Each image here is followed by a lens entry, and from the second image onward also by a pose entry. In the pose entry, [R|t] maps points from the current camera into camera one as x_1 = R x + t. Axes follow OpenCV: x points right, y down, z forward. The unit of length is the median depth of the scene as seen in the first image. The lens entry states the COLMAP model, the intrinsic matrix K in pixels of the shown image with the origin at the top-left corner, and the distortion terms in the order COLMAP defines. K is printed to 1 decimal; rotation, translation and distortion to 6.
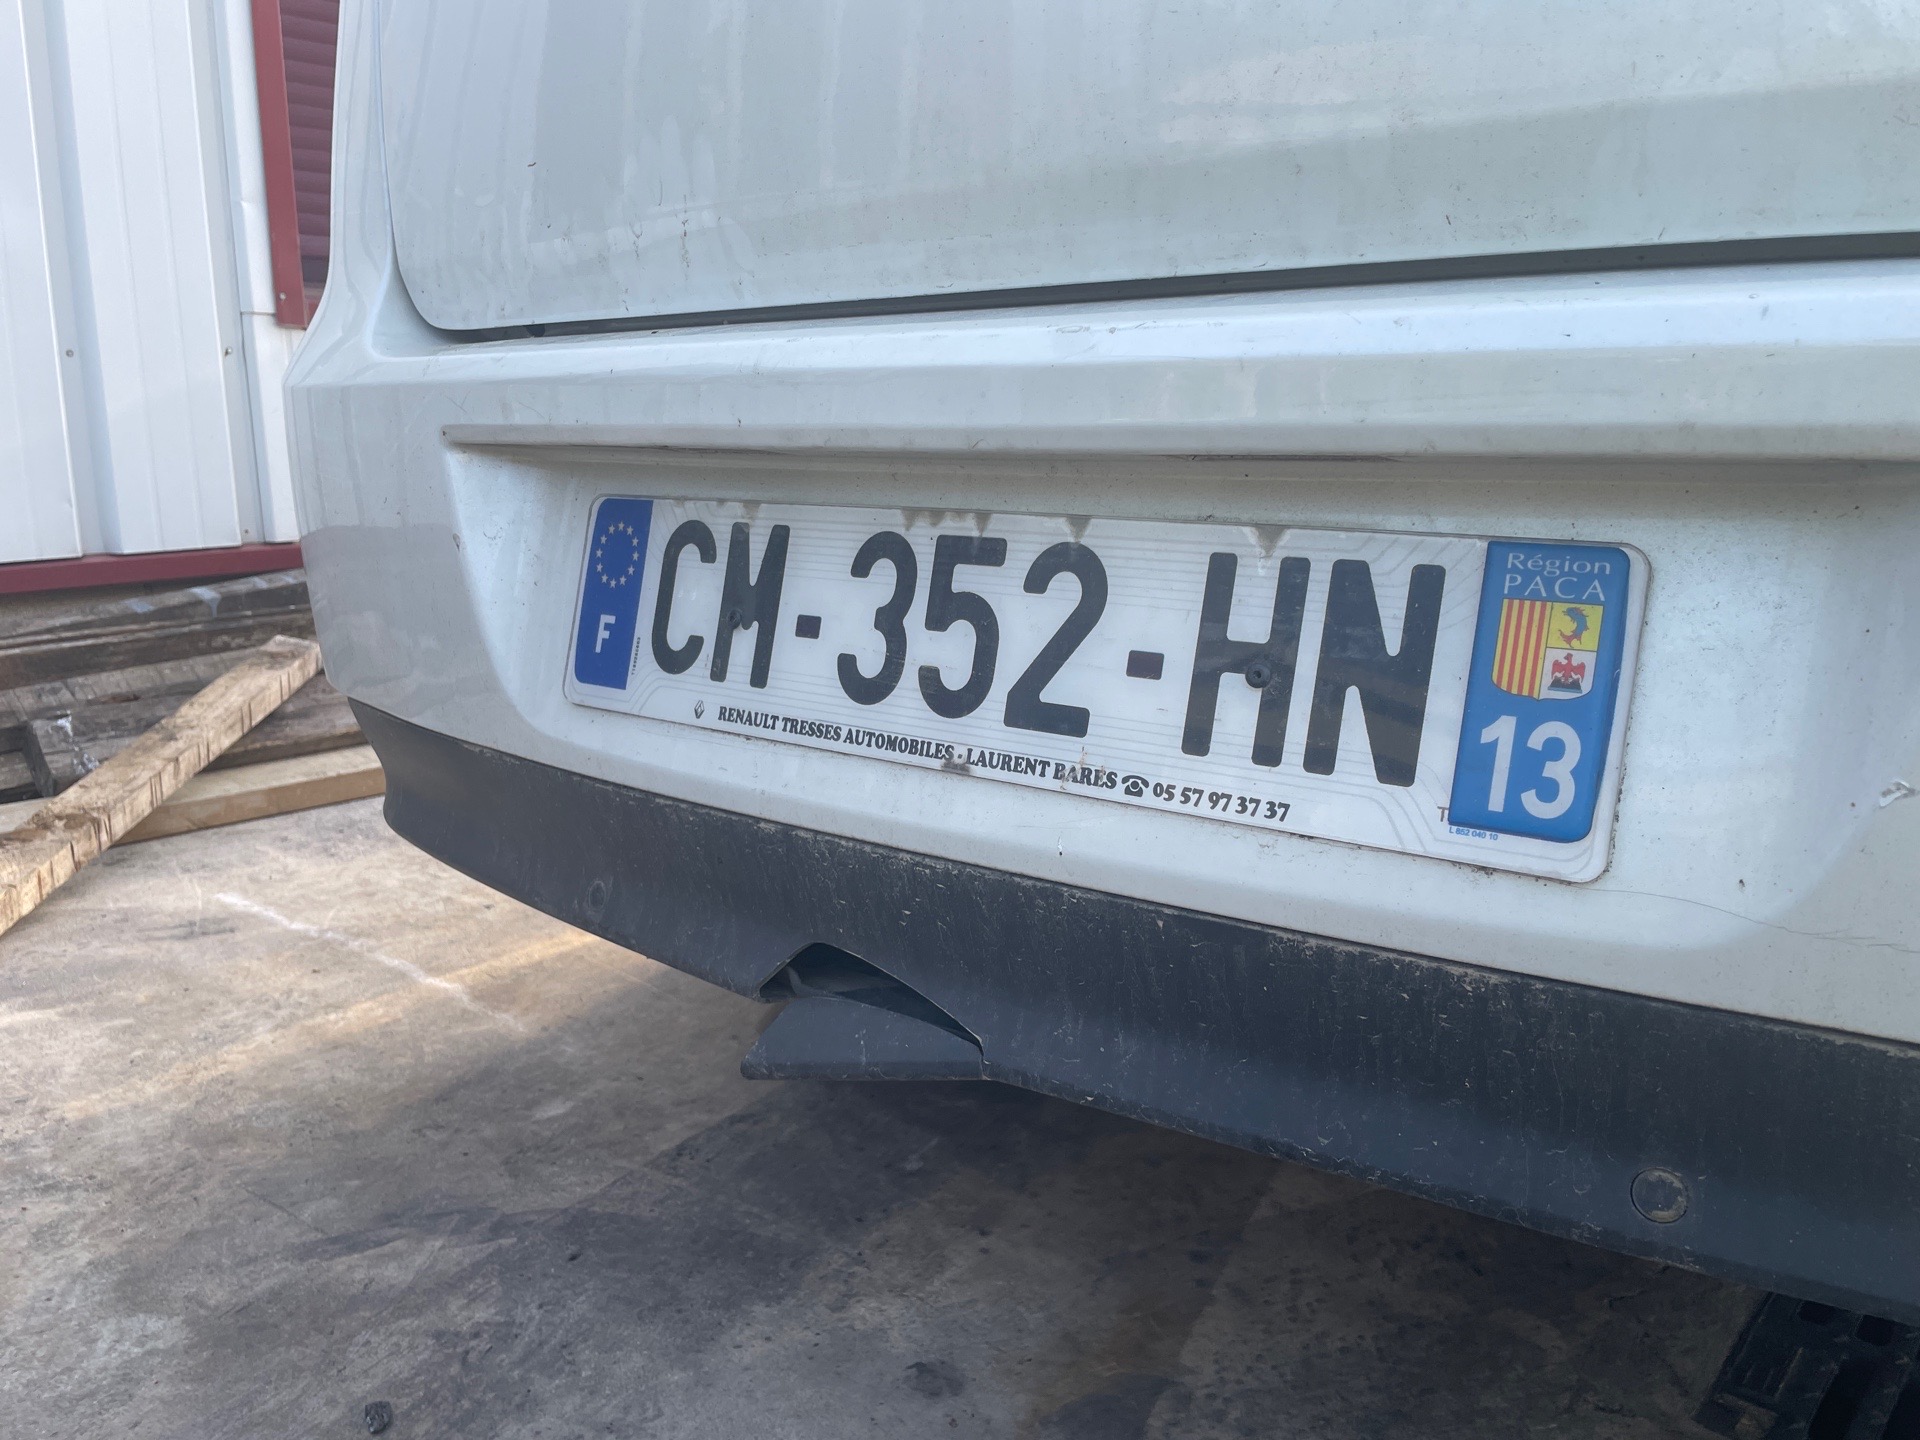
lens RADIAL K [[1441.9, 0, 960.8], [0, 1441.9, 715.2], [0, 0, 1]] dist [0.083113, -0.104532]
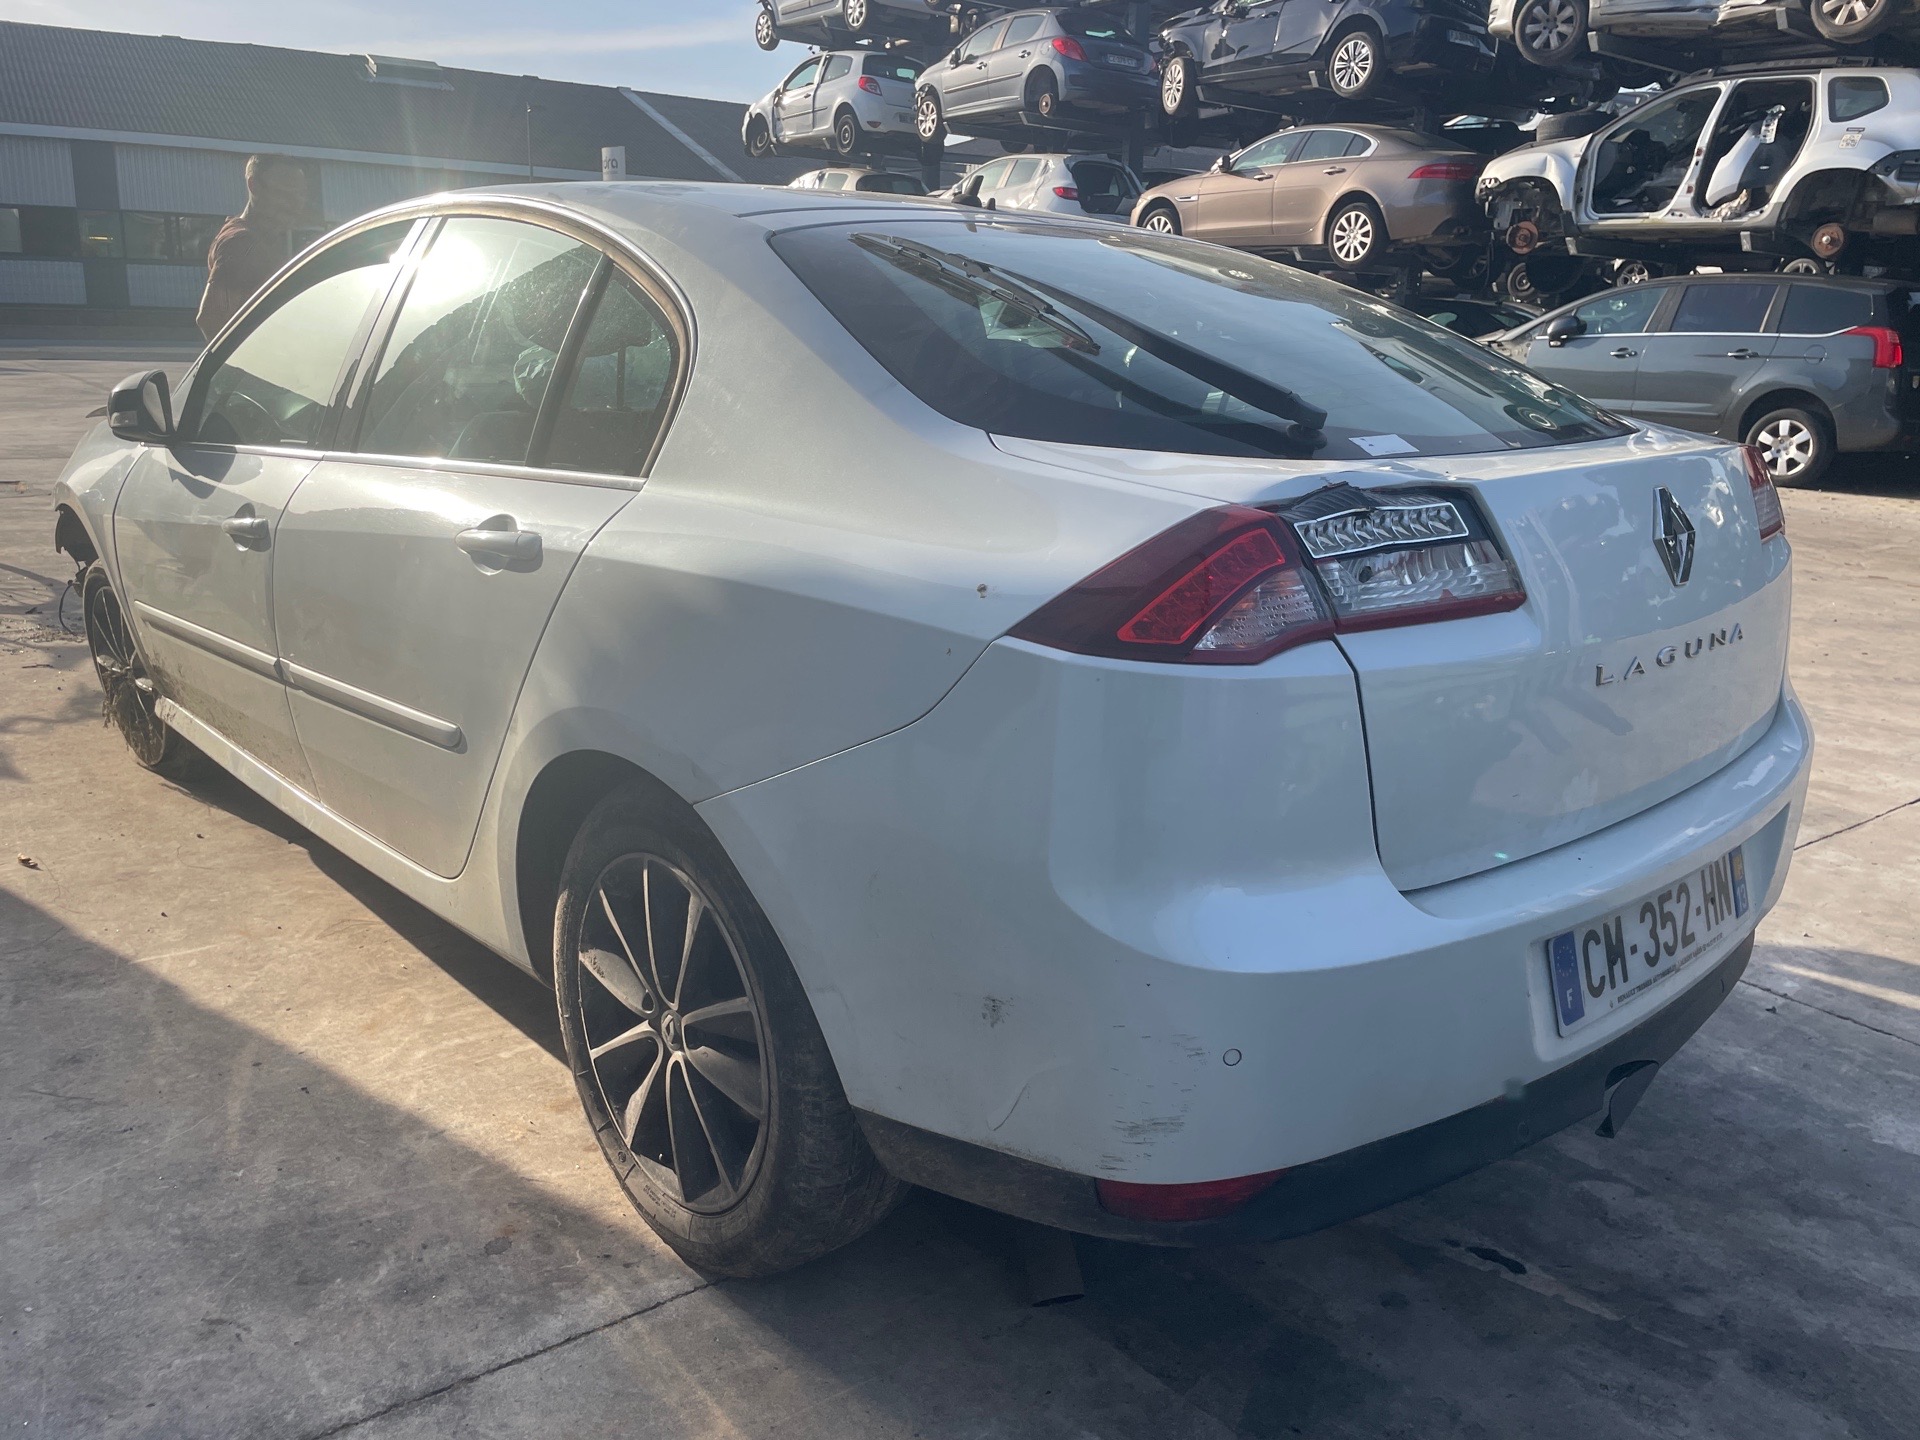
lens RADIAL K [[1441.9, 0, 961.4], [0, 1441.9, 714.4], [0, 0, 1]] dist [0.083113, -0.104532]
pose [[0.202651, -0.252150, 0.946231, -1.622243], [0.188723, 0.958222, 0.214927, -0.748337], [-0.960893, 0.135020, 0.241771, 0.889041]]
